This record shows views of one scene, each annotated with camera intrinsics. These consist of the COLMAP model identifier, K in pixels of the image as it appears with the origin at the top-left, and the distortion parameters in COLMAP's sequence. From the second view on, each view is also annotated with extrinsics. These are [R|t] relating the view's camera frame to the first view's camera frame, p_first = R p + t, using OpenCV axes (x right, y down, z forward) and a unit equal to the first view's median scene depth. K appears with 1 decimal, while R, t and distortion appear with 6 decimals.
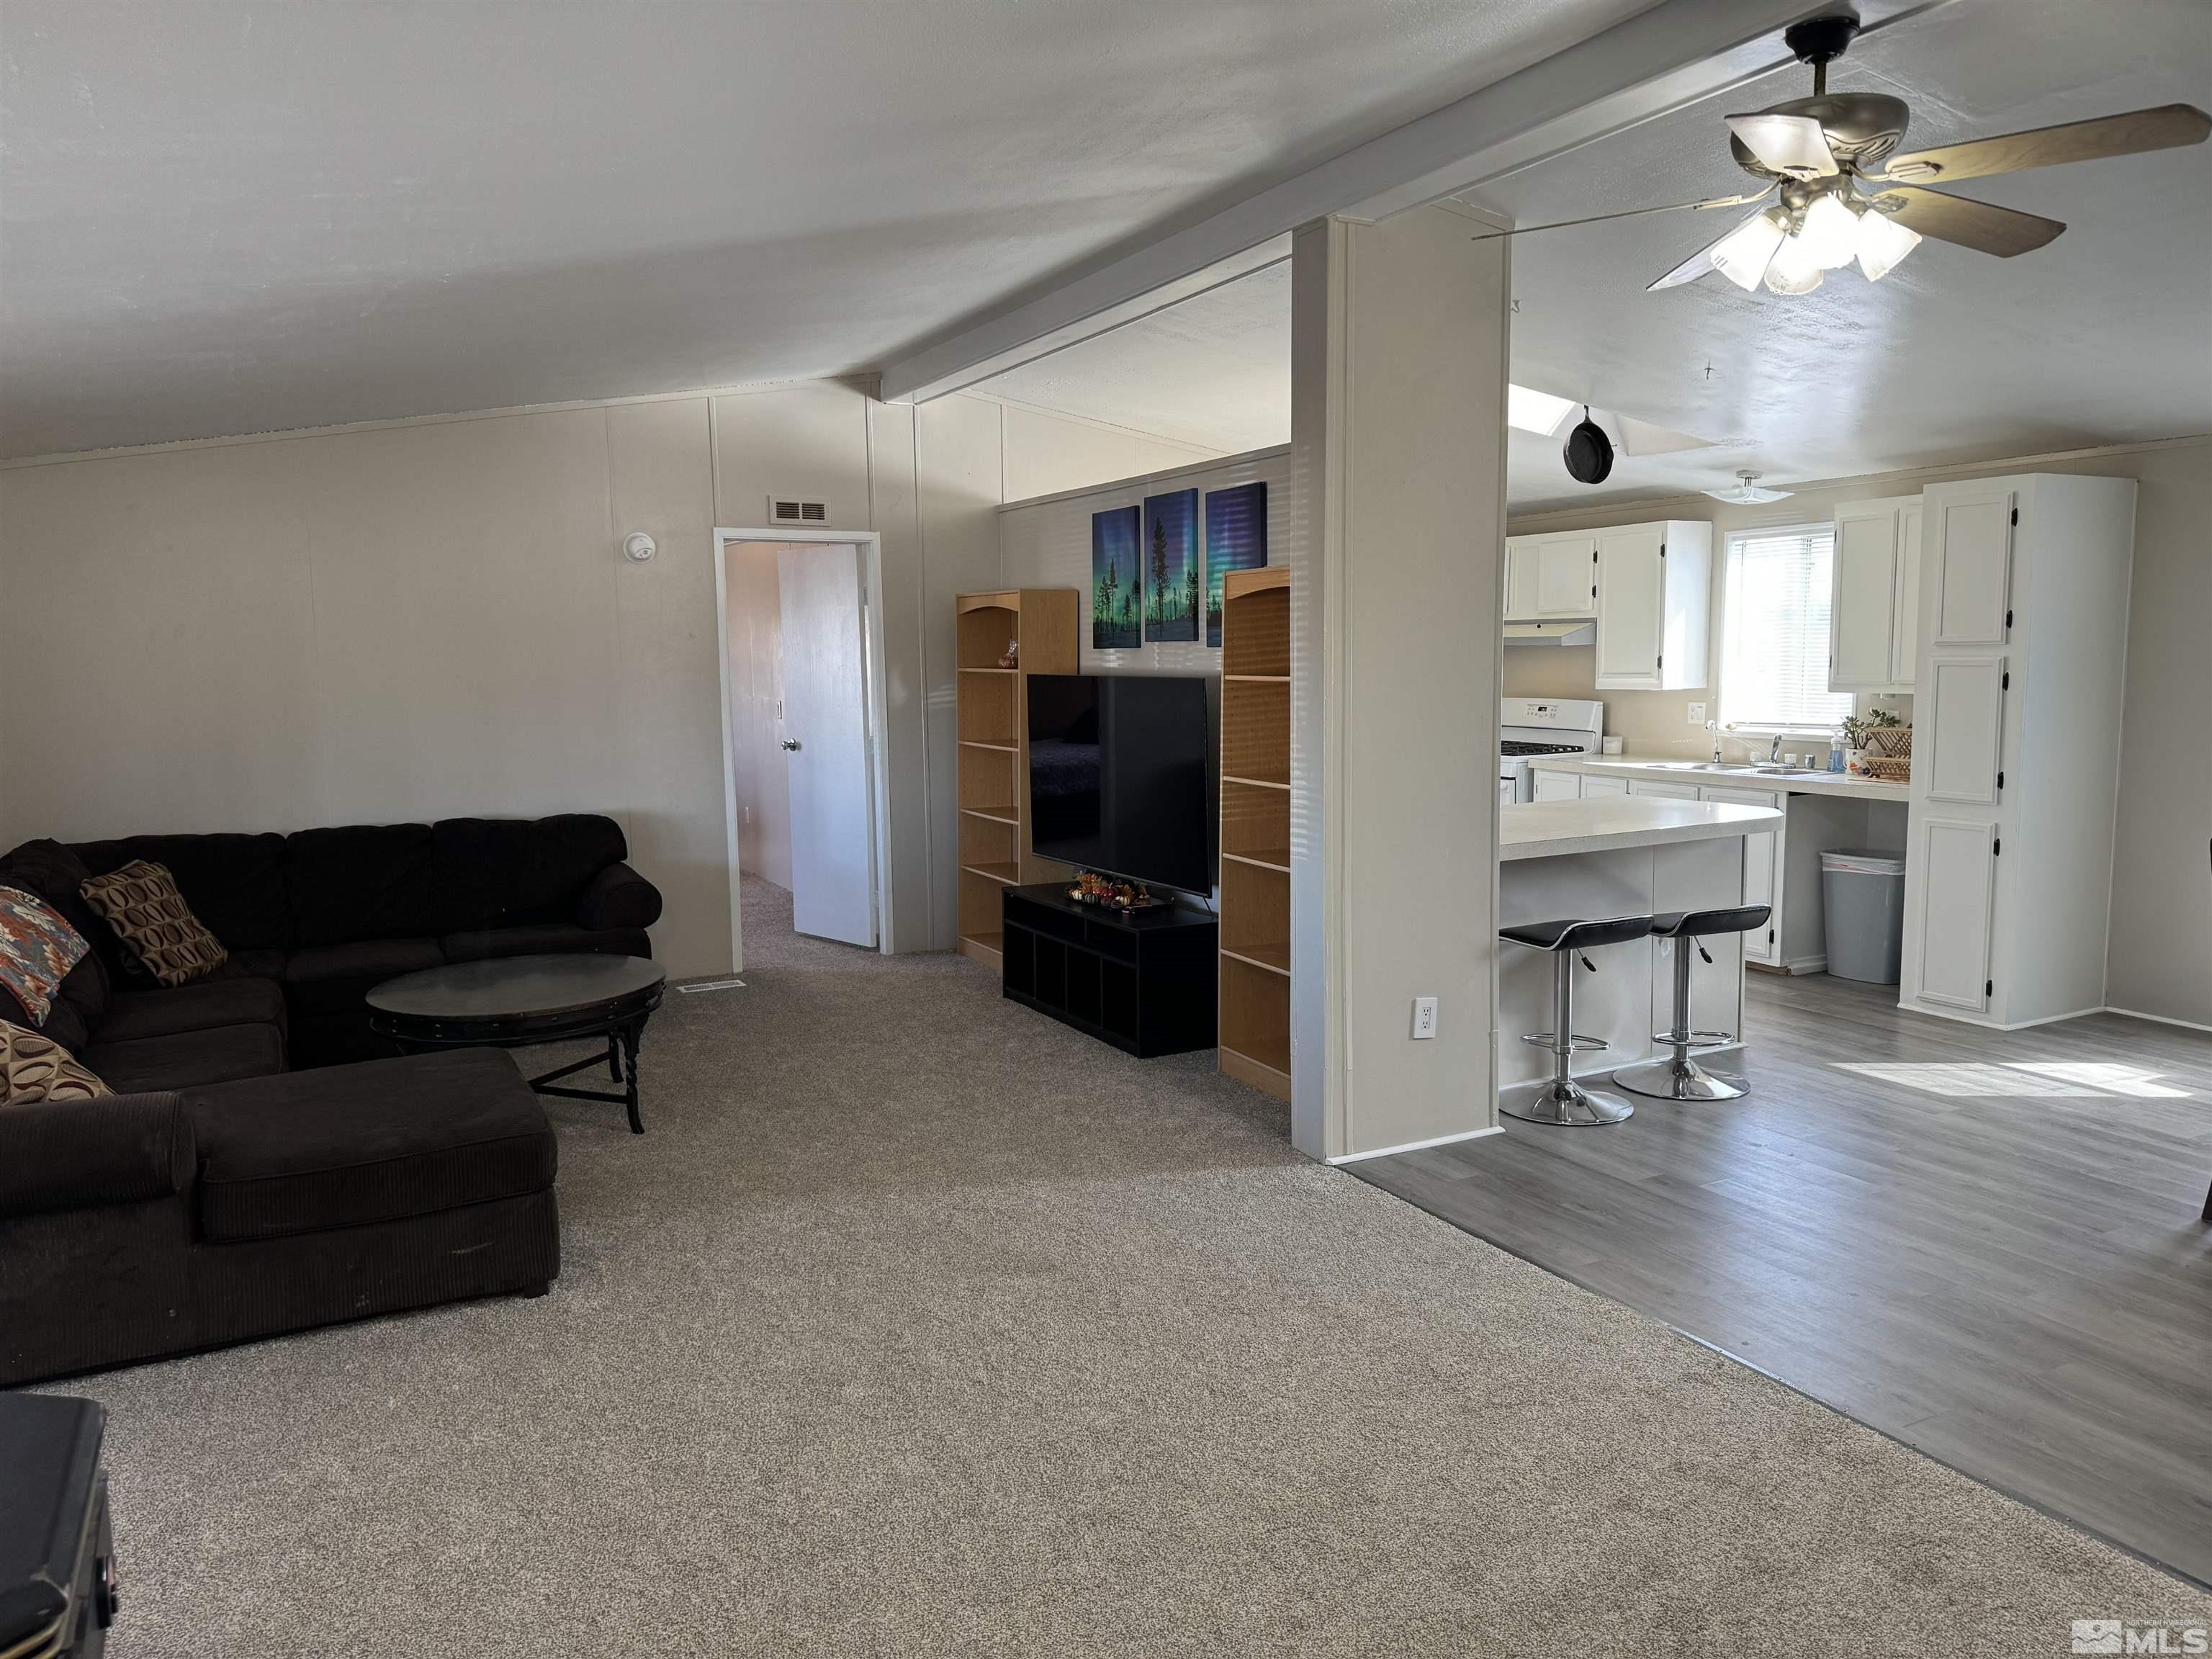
lens RADIAL K [[1540.4, 0, 1170.8], [0, 1540.4, 808.7], [0, 0, 1]] dist [0.004242, -0.007394]
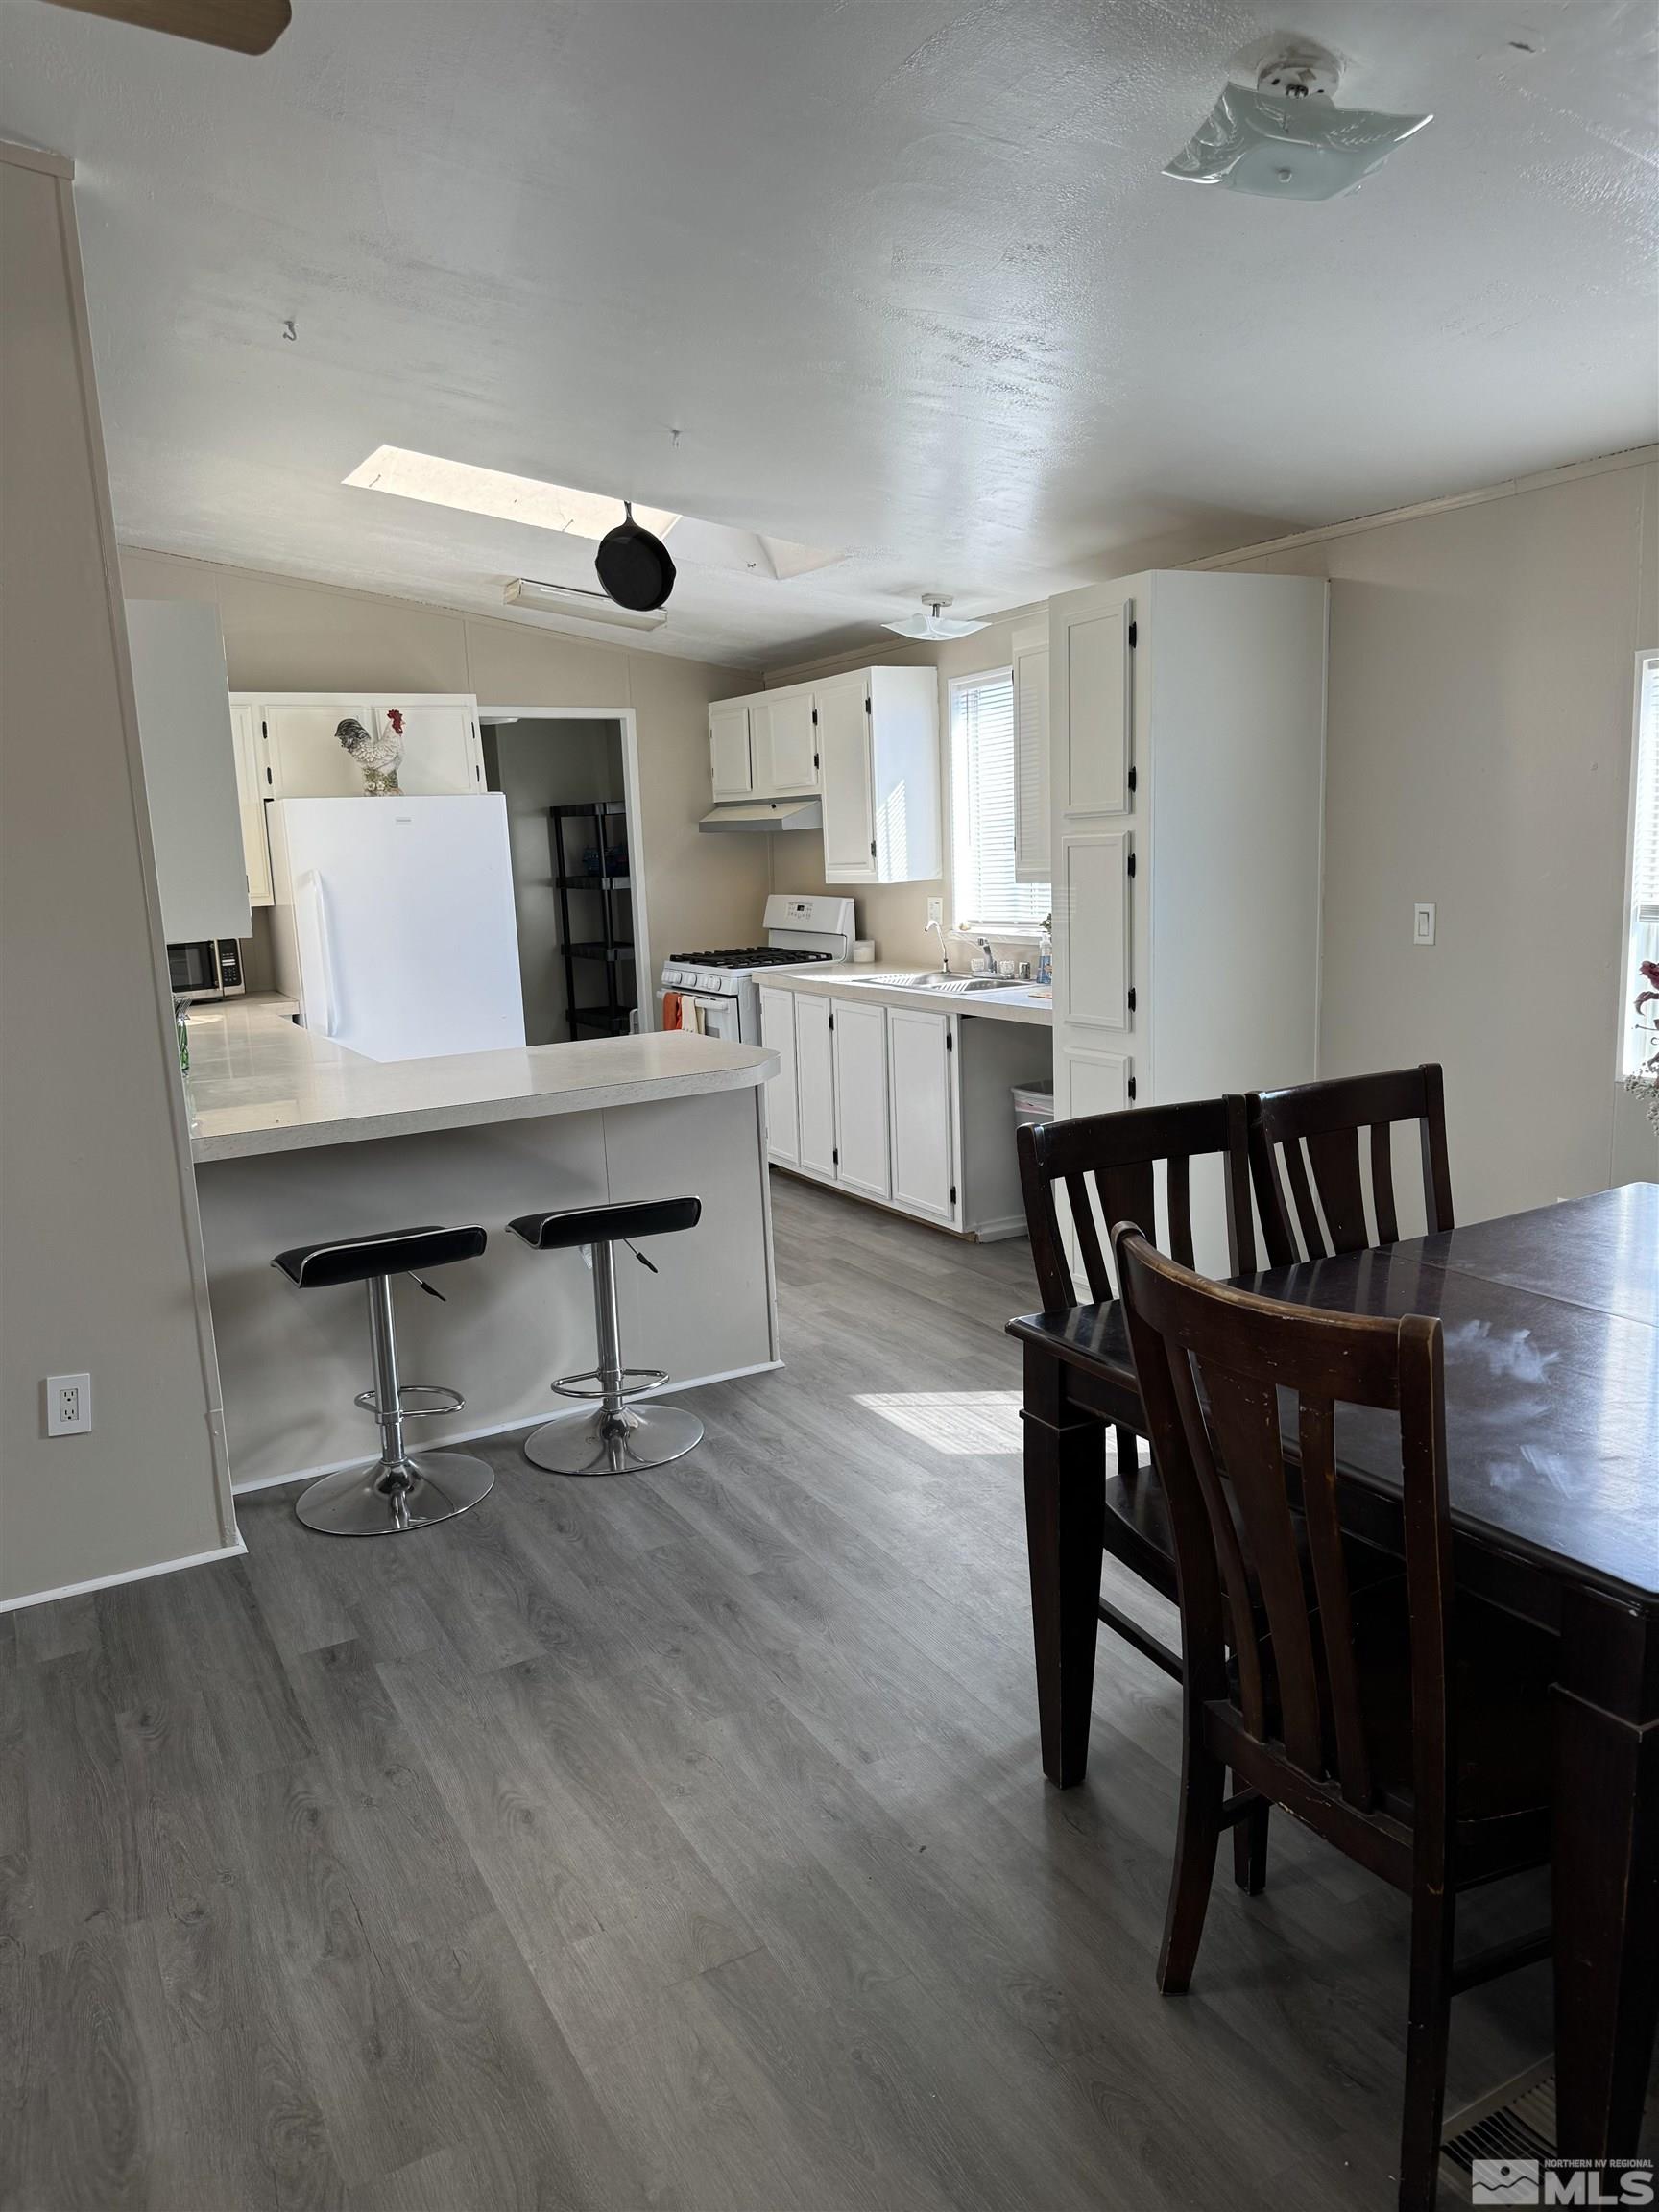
lens RADIAL K [[1540.4, 0, 853.5], [0, 1540.4, 1151.1], [0, 0, 1]] dist [0.004242, -0.007394]
pose [[0.999033, -0.036194, 0.024966, 0.318102], [0.033628, 0.994765, 0.096502, -0.018165], [-0.028328, -0.095569, 0.995020, 0.211555]]
